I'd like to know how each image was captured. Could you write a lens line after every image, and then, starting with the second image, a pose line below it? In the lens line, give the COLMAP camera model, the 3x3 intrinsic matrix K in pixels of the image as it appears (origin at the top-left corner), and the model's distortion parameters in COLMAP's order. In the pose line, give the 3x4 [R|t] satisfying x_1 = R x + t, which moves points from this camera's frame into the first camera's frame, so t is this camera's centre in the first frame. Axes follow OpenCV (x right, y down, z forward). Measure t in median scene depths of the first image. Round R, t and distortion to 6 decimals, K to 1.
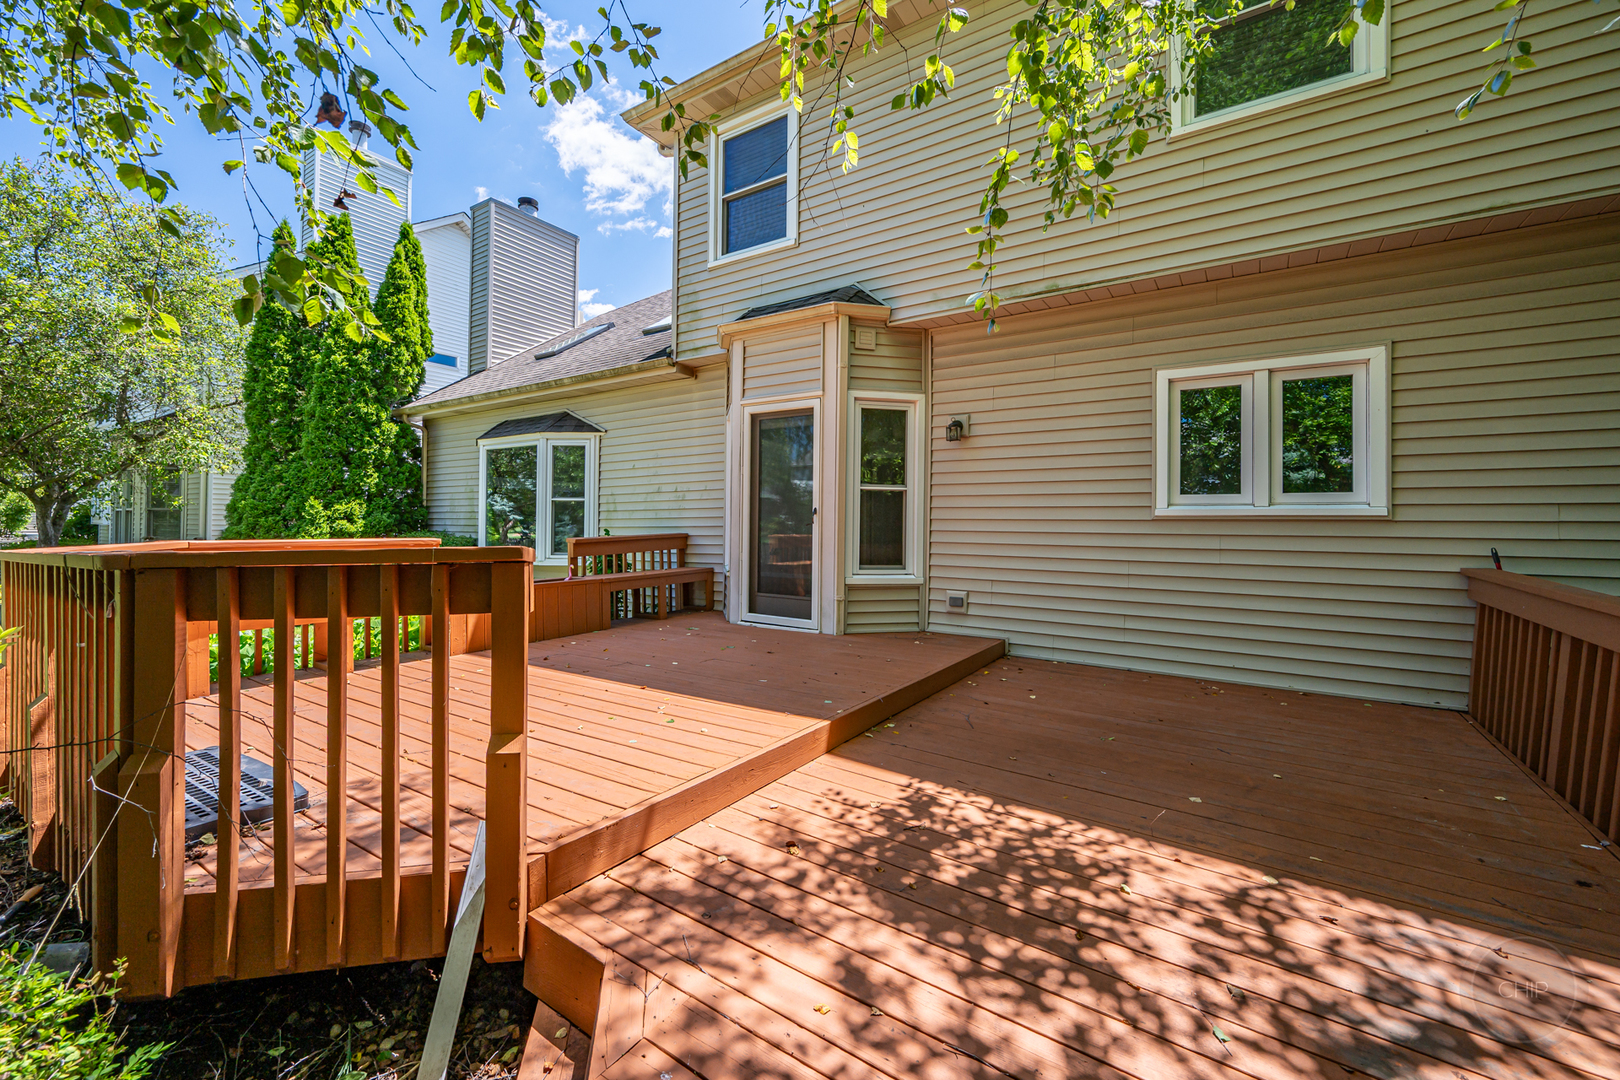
lens RADIAL K [[648.6, 0, 813.4], [0, 648.6, 544.4], [0, 0, 1]] dist [0.000956, -0.000116]
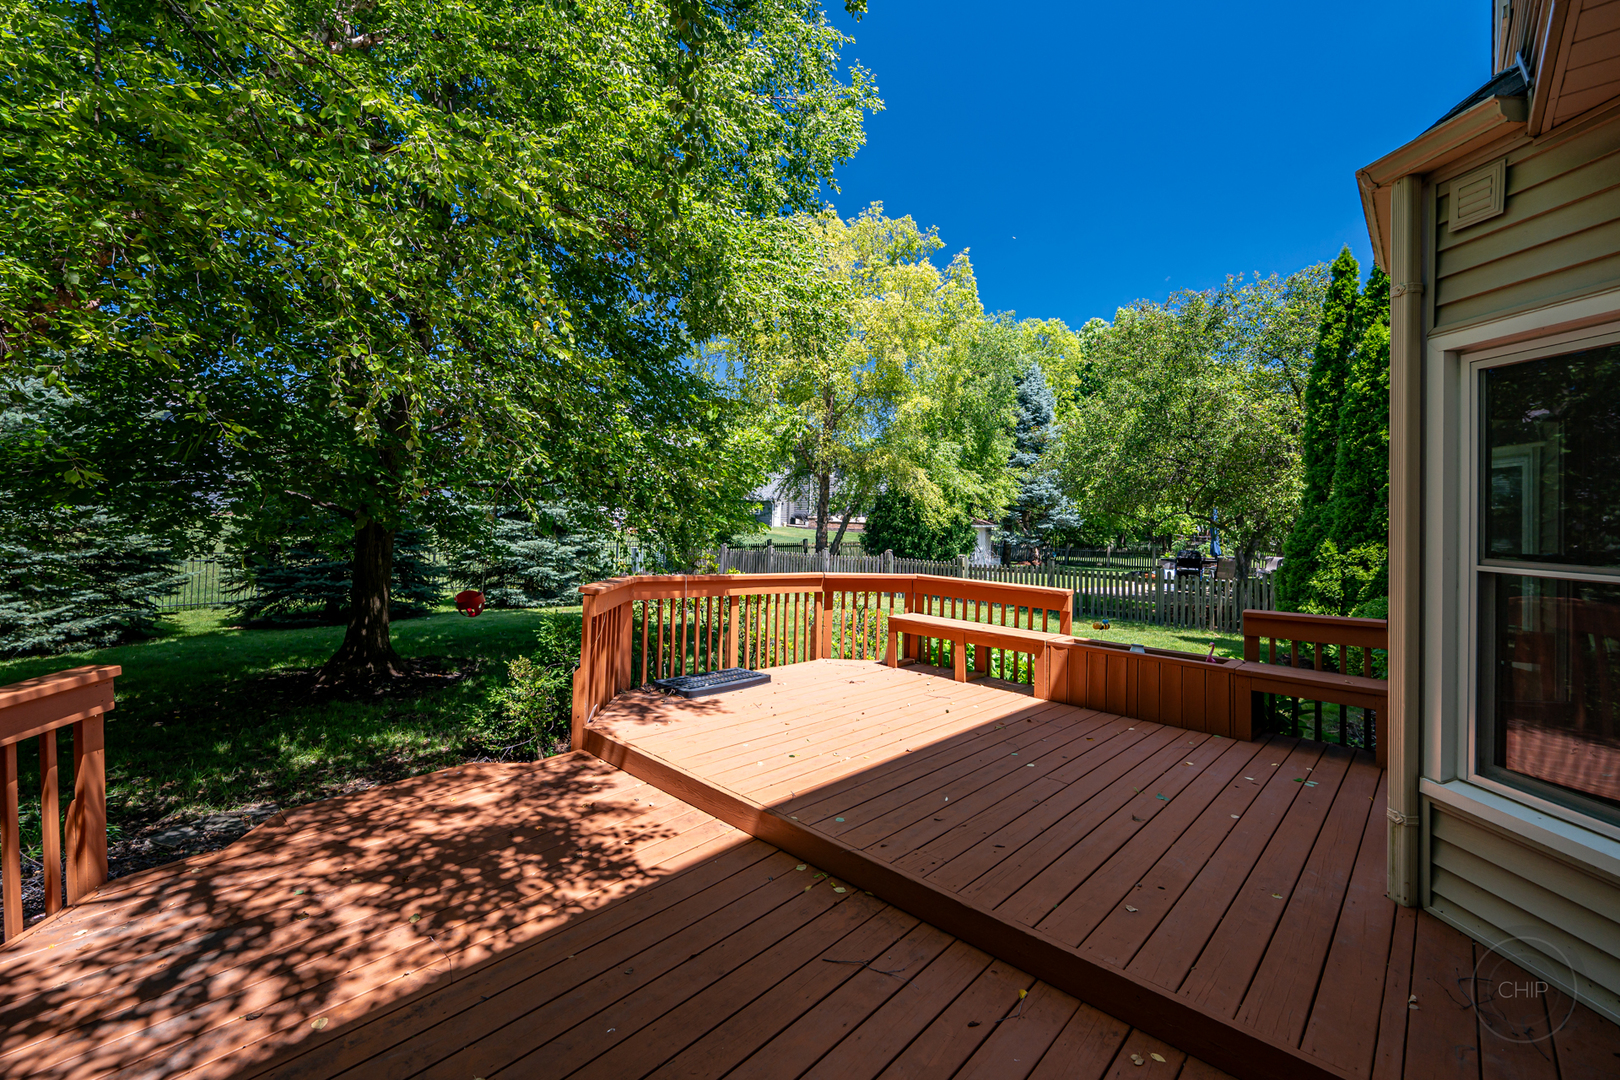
lens RADIAL K [[648.6, 0, 813.4], [0, 648.6, 544.4], [0, 0, 1]] dist [0.000956, -0.000116]
pose [[-0.176903, 0.019288, -0.984039, 1.724952], [-0.045883, 0.998559, 0.027821, -0.307664], [0.983158, 0.050072, -0.175763, 2.153651]]
